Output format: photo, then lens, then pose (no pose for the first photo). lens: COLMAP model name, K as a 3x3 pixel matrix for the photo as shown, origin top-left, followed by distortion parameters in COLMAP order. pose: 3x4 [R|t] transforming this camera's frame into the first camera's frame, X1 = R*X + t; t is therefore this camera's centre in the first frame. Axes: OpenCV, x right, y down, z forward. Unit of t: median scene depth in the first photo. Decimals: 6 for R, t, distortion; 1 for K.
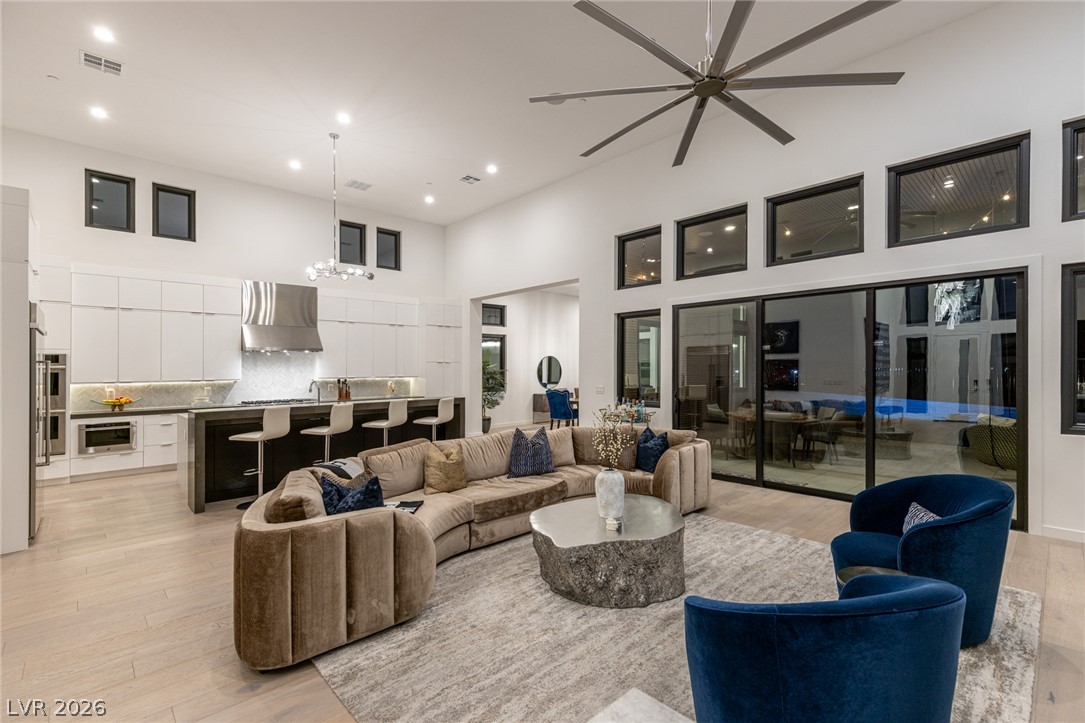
lens RADIAL K [[487.5, 0, 548.4], [0, 487.5, 368.0], [0, 0, 1]] dist [0.011006, 0.000344]
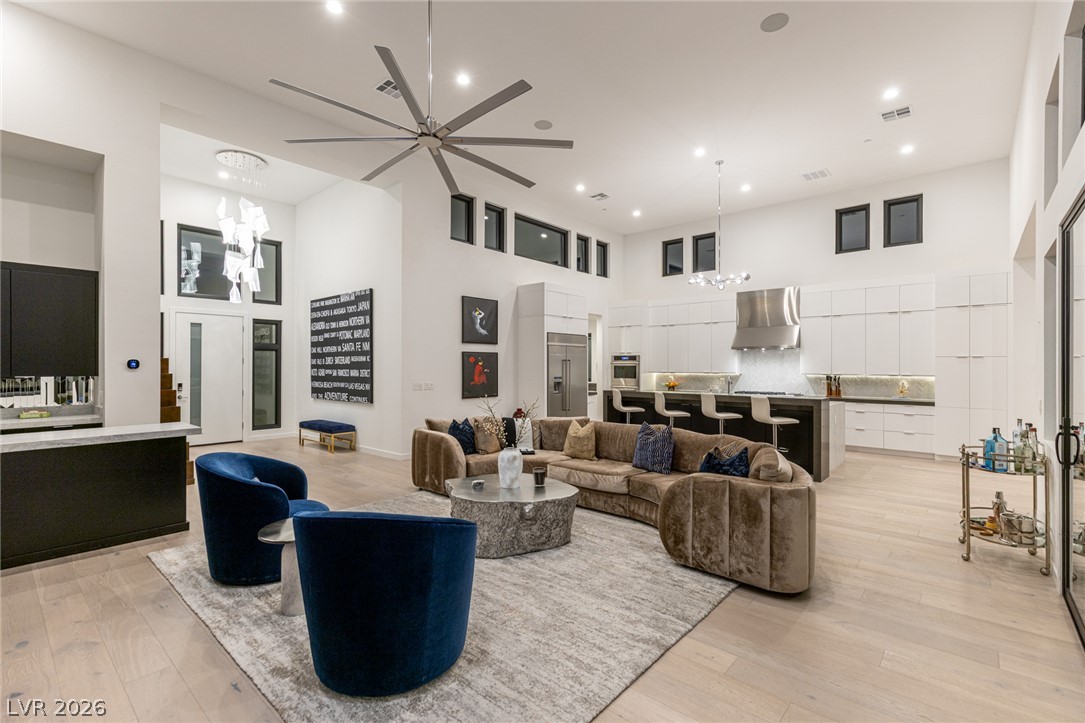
lens RADIAL K [[487.5, 0, 549.9], [0, 487.5, 359.7], [0, 0, 1]] dist [0.011006, 0.000344]
pose [[0.099315, -0.005842, -0.995039, 0.576842], [-0.007453, 0.999950, -0.006615, 0.001232], [0.995028, 0.008073, 0.099266, 0.425071]]
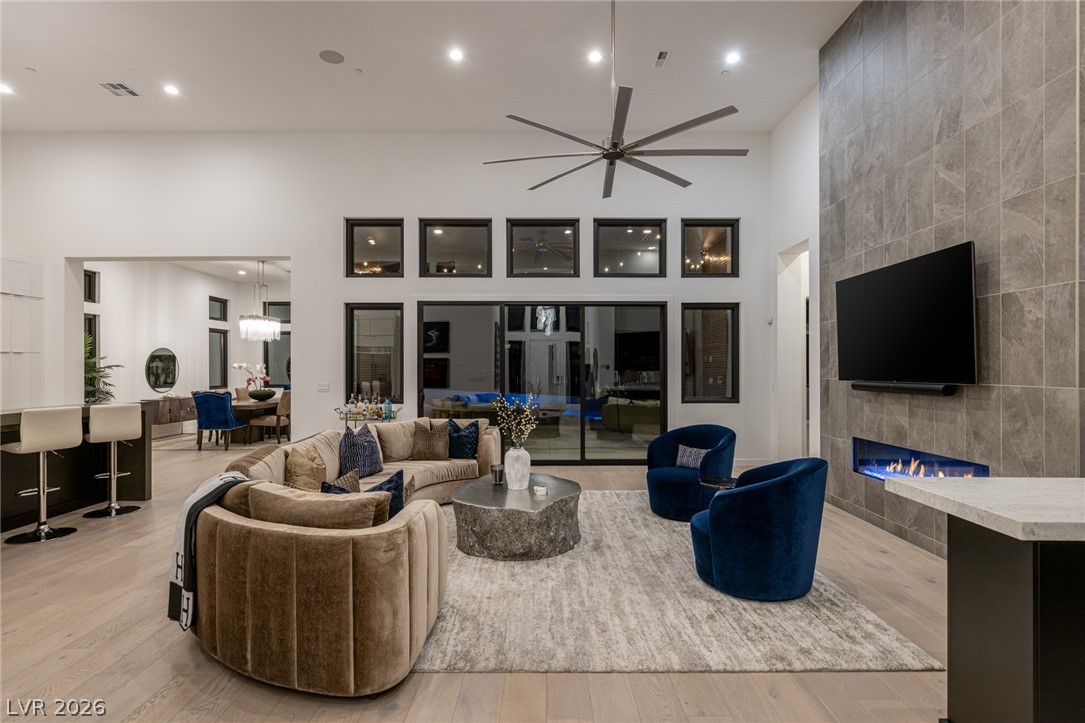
lens RADIAL K [[542.6, 0, 543.3], [0, 542.6, 365.8], [0, 0, 1]] dist [-0.000123, -0.000458]
pose [[0.686812, 0.008591, 0.726785, -0.344660], [-0.003569, 0.999958, -0.008447, 0.012508], [-0.726827, 0.003207, 0.686814, 0.038459]]
